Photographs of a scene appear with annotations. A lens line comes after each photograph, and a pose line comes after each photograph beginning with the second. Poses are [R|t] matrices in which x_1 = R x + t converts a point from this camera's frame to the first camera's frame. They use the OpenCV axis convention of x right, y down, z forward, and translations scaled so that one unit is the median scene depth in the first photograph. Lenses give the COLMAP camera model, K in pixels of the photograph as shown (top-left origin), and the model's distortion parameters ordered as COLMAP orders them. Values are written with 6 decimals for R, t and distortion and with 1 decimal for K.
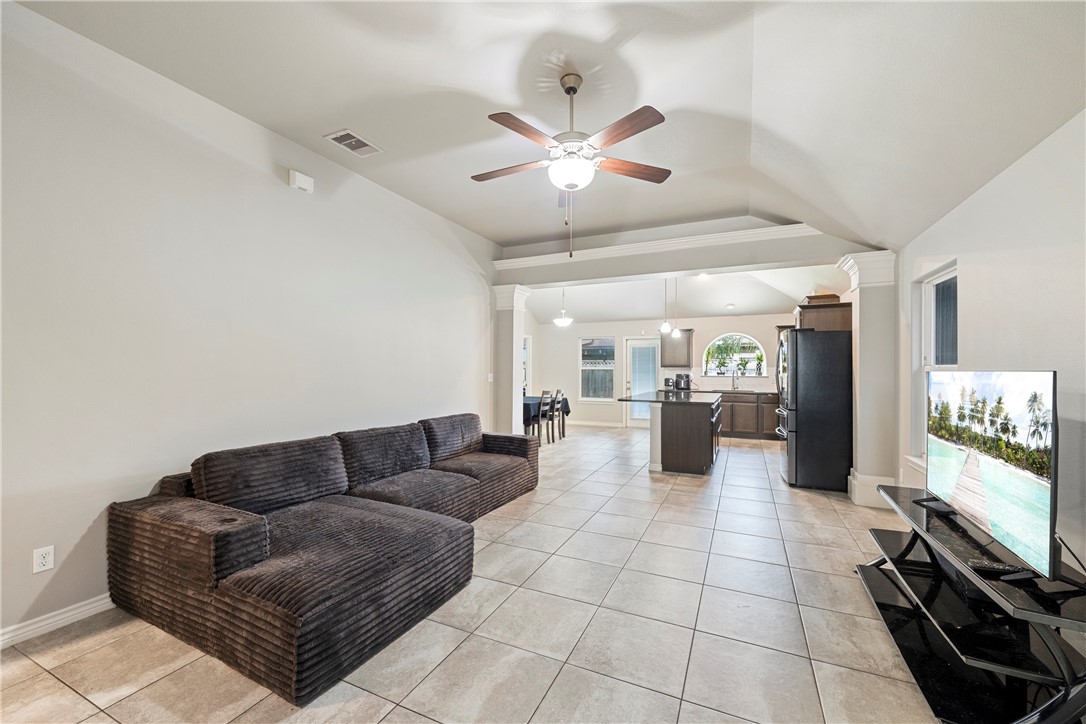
lens RADIAL K [[428.1, 0, 542.0], [0, 428.1, 368.9], [0, 0, 1]] dist [0.001260, 0.000116]
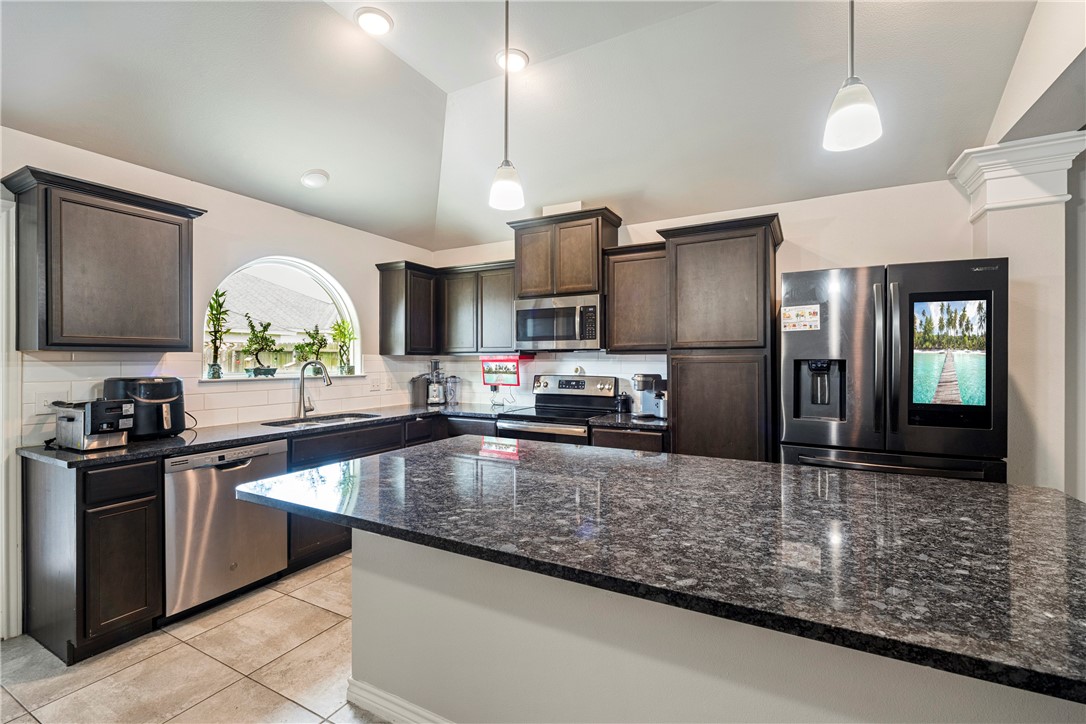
lens RADIAL K [[471.6, 0, 546.9], [0, 471.6, 359.0], [0, 0, 1]] dist [-0.000859, 0.000111]
pose [[0.052363, 0.001073, 0.998628, 0.068061], [0.001372, 0.999998, -0.001146, 0.001885], [-0.998627, 0.001430, 0.052362, 0.839674]]
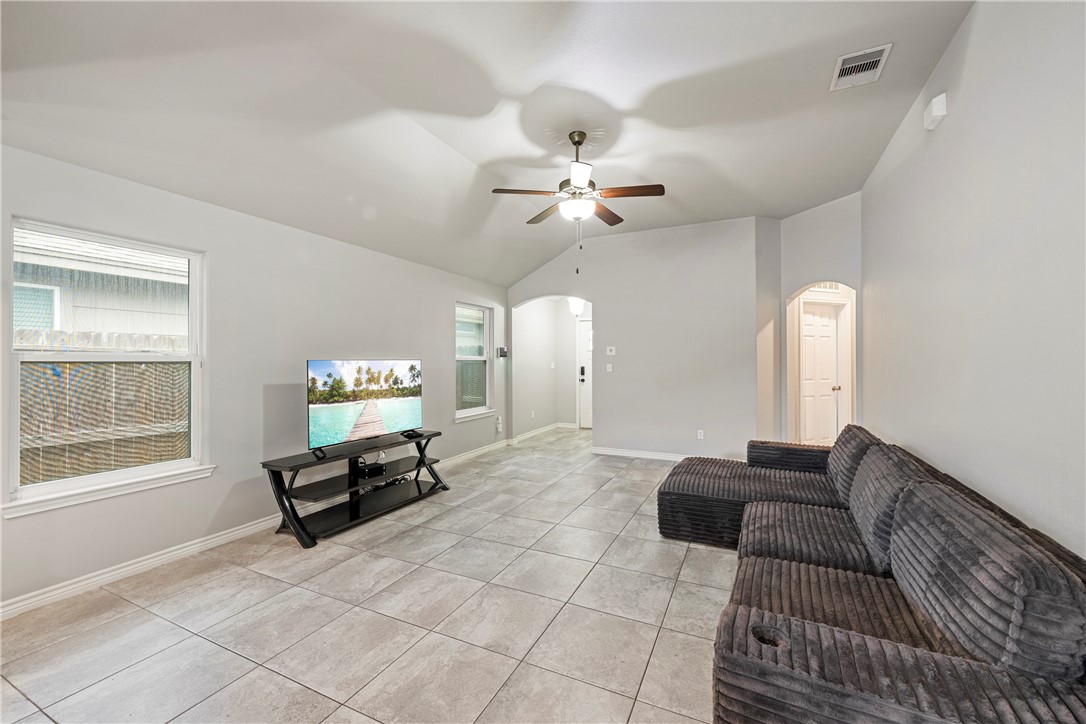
lens RADIAL K [[436.7, 0, 548.3], [0, 436.7, 359.2], [0, 0, 1]] dist [0.000144, -0.000045]
pose [[-0.999994, -0.003299, -0.001393, 0.049334], [-0.003296, 0.999992, -0.002125, 0.002281], [0.001400, -0.002120, -0.999997, 0.729732]]
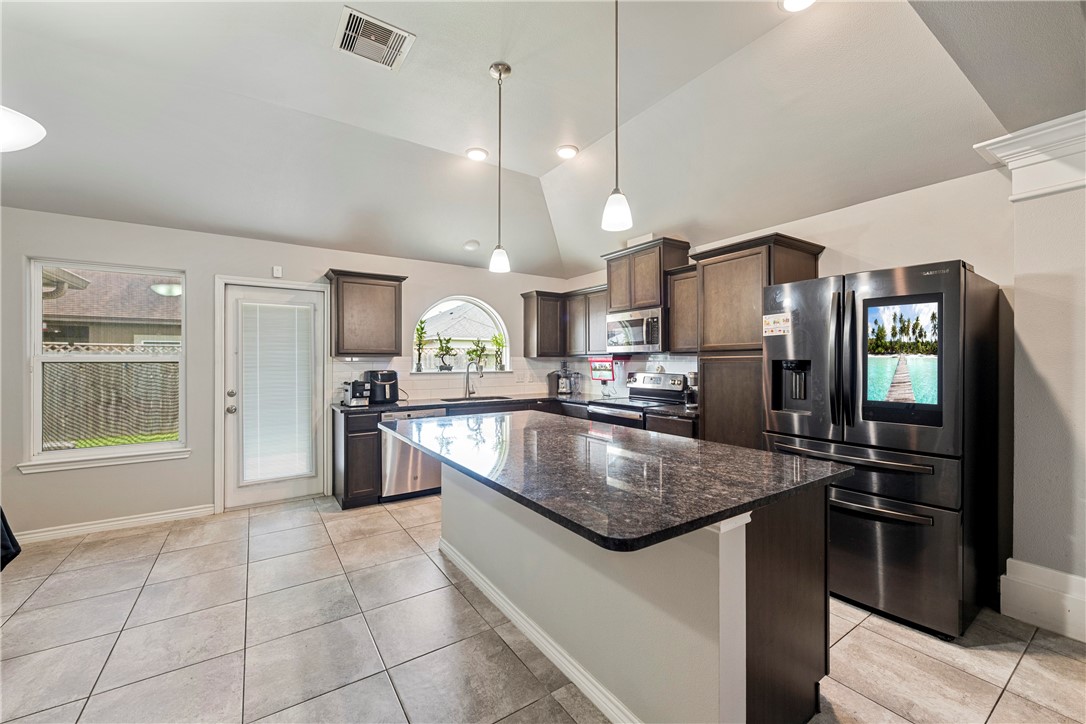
lens RADIAL K [[430.9, 0, 547.6], [0, 430.9, 357.9], [0, 0, 1]] dist [0.000005, -0.000225]
pose [[0.509642, 0.003651, 0.860379, 0.013838], [0.002573, 0.999980, -0.005768, 0.001819], [-0.860383, 0.005153, 0.509622, 0.673165]]
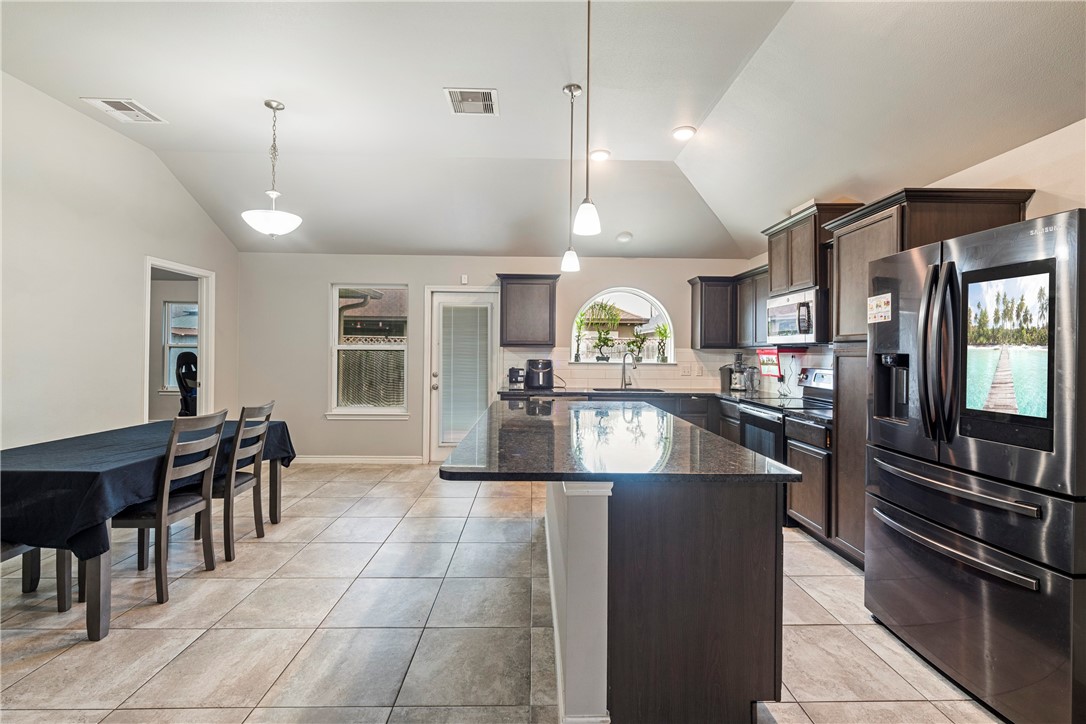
lens RADIAL K [[480.9, 0, 541.7], [0, 480.9, 347.2], [0, 0, 1]] dist [0.000329, 0.000020]
pose [[0.897120, 0.010483, 0.441663, 0.076013], [-0.007555, 0.999936, -0.008386, 0.002122], [-0.441722, 0.004187, 0.897142, 0.520964]]
